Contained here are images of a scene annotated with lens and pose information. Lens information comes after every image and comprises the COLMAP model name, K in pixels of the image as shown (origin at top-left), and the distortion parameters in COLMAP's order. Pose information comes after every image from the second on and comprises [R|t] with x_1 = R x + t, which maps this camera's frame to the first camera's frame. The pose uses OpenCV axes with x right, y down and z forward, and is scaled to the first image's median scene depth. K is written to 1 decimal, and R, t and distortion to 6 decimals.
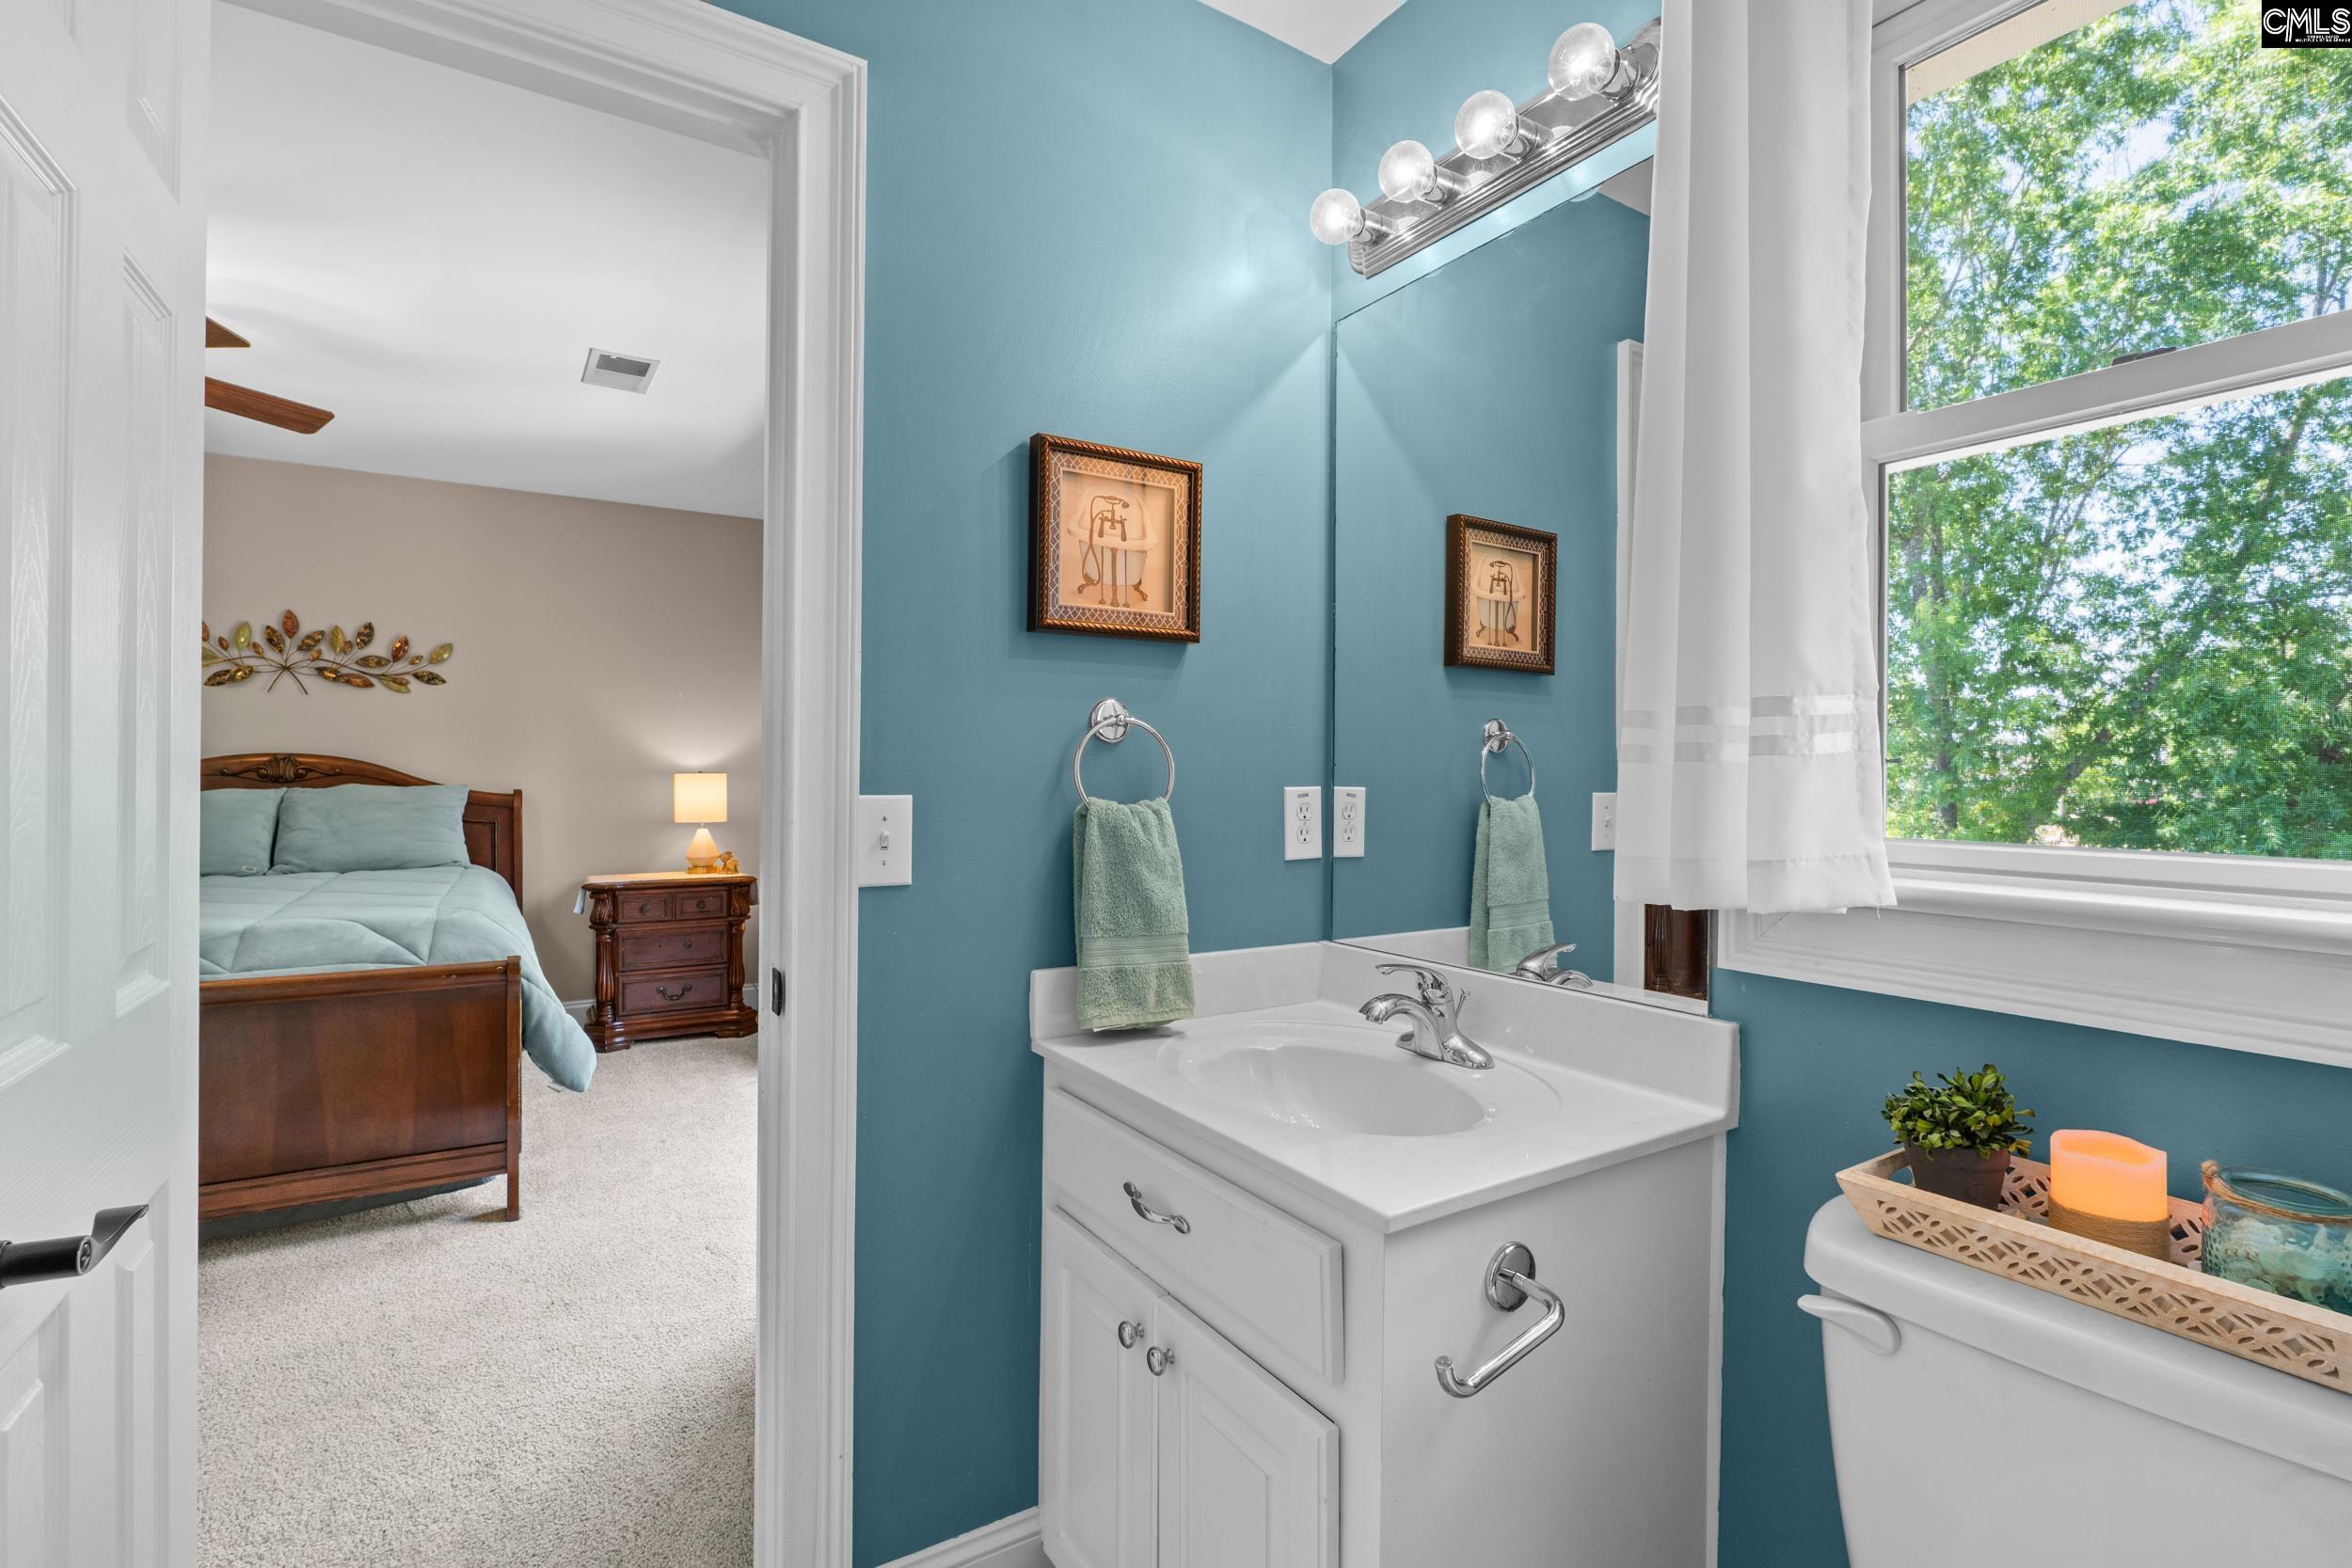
lens RADIAL K [[1067.3, 0, 1166.6], [0, 1067.3, 780.9], [0, 0, 1]] dist [-0.009500, -0.000274]
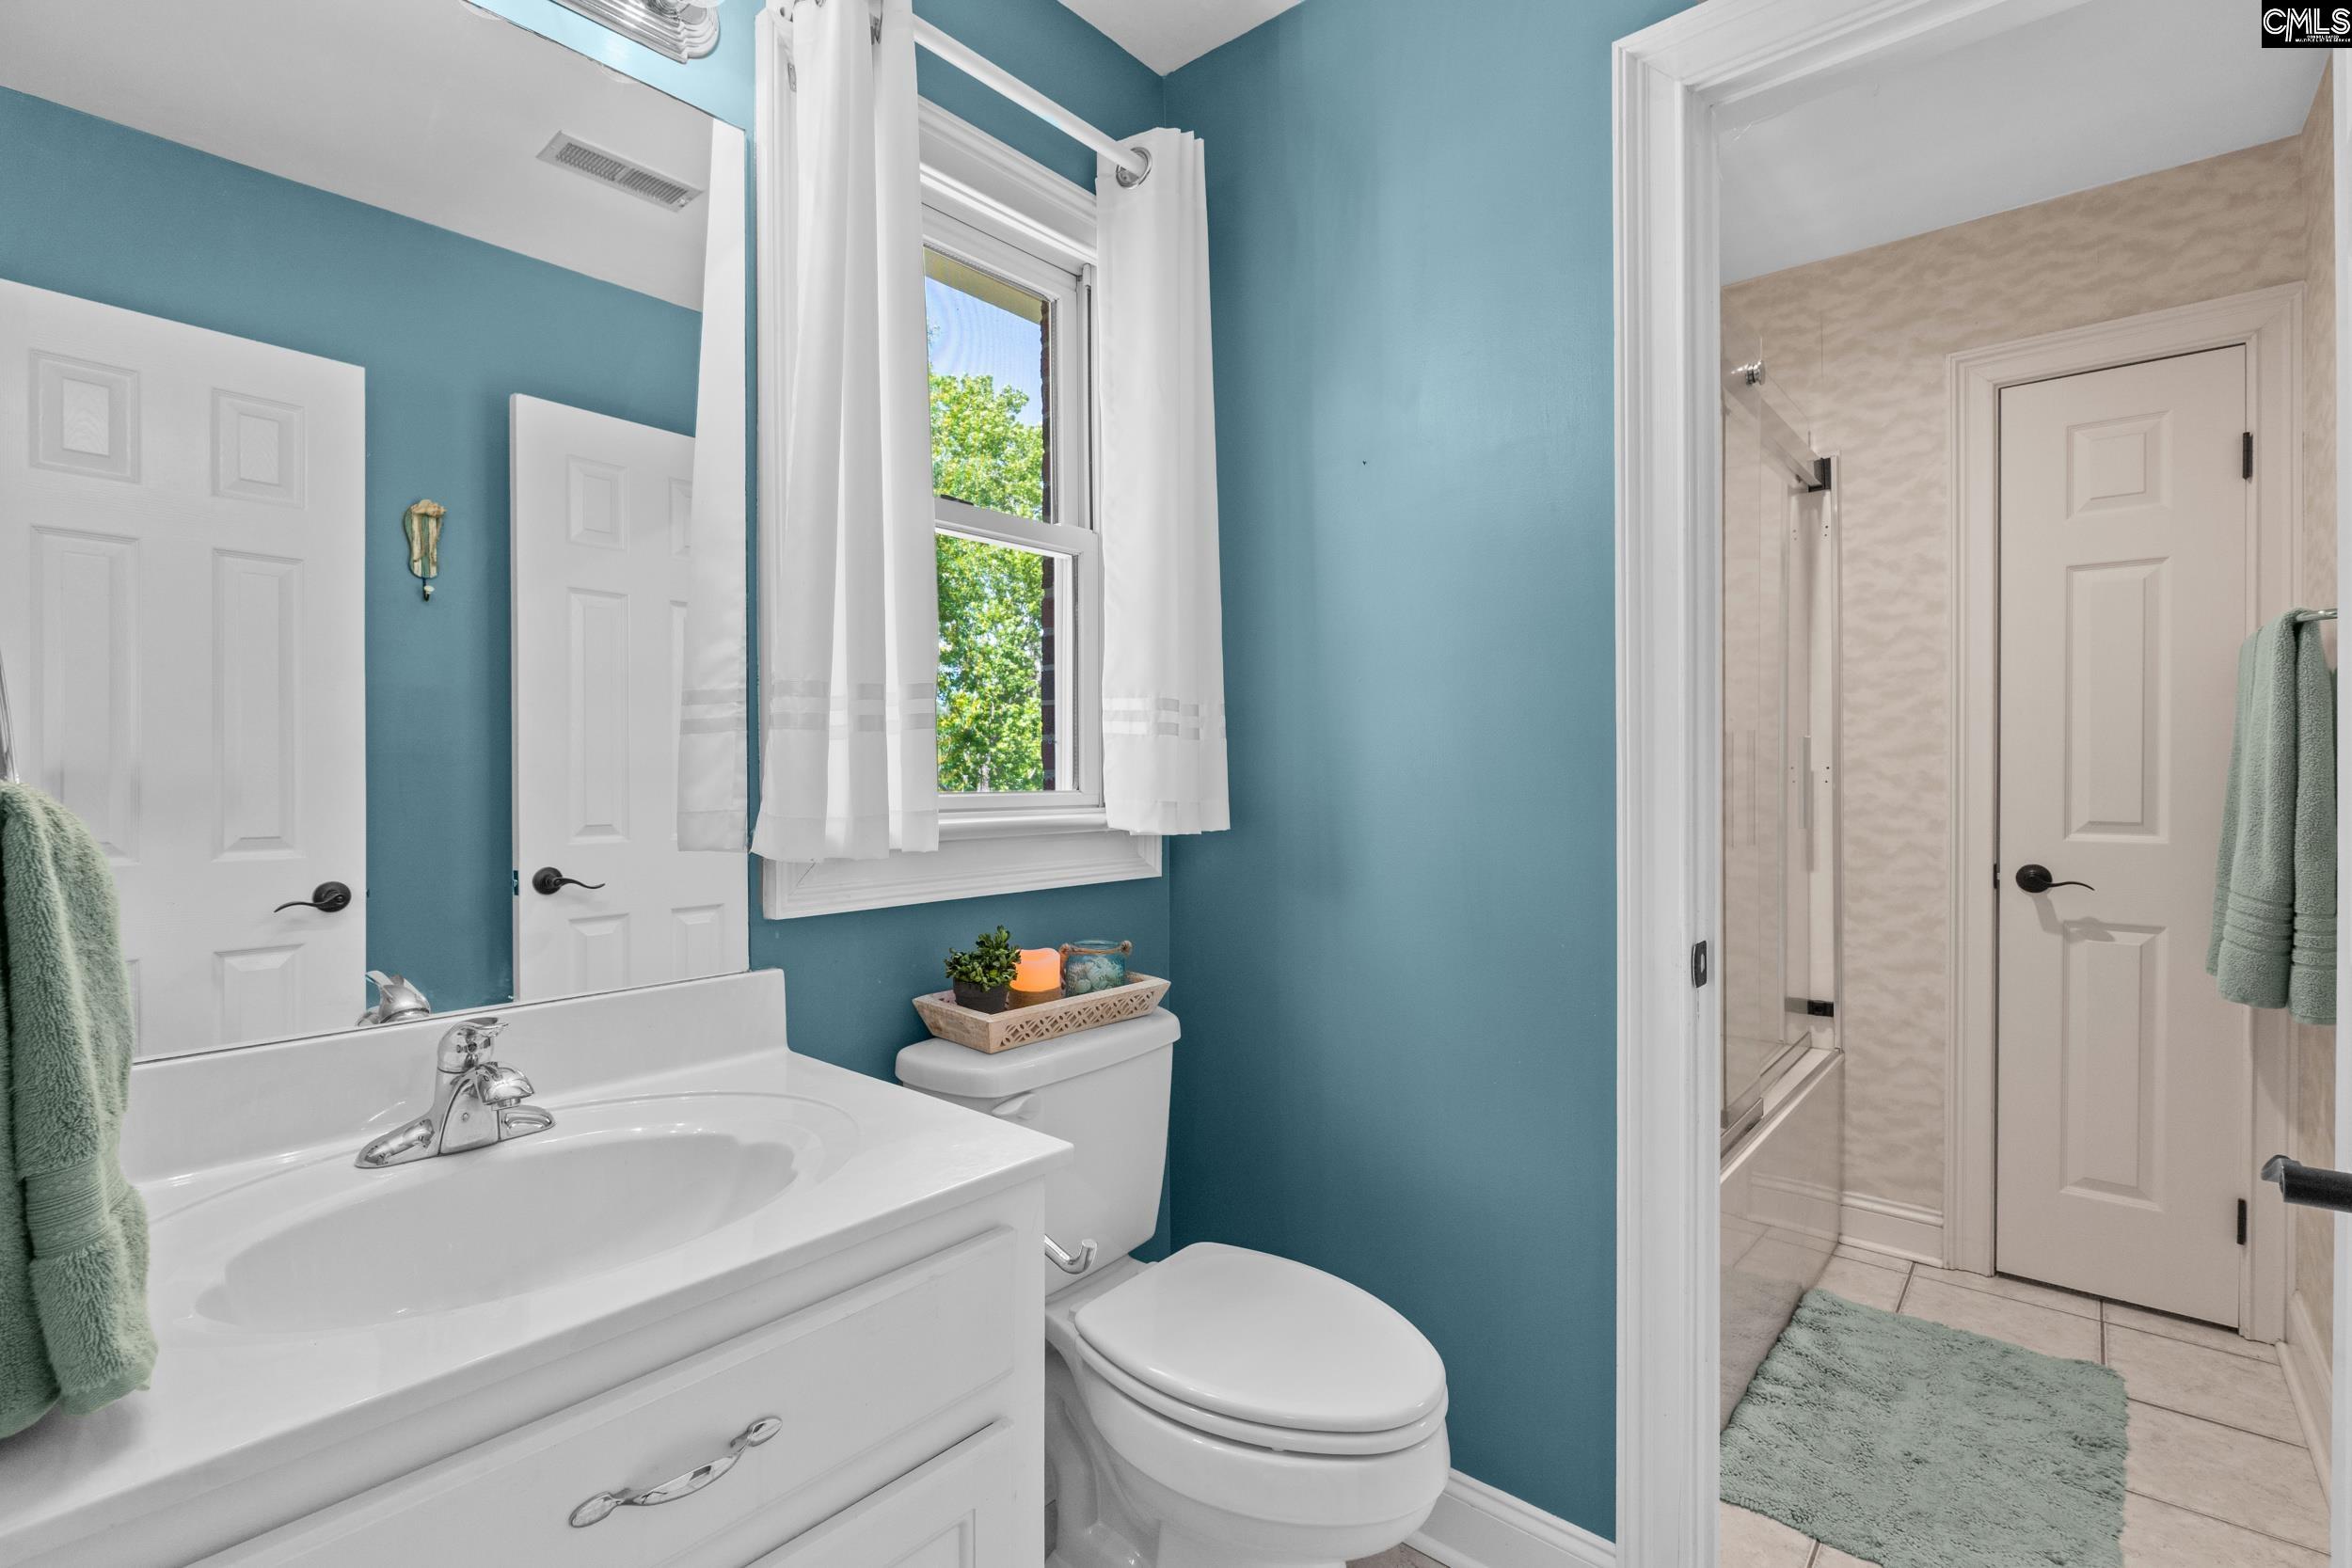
lens RADIAL K [[1067.3, 0, 1165.3], [0, 1067.3, 786.6], [0, 0, 1]] dist [-0.009500, -0.000274]
pose [[-0.296922, -0.014308, 0.954795, -0.709938], [0.007669, 0.999820, 0.017367, 0.025177], [-0.954871, 0.012479, -0.296759, 1.037269]]
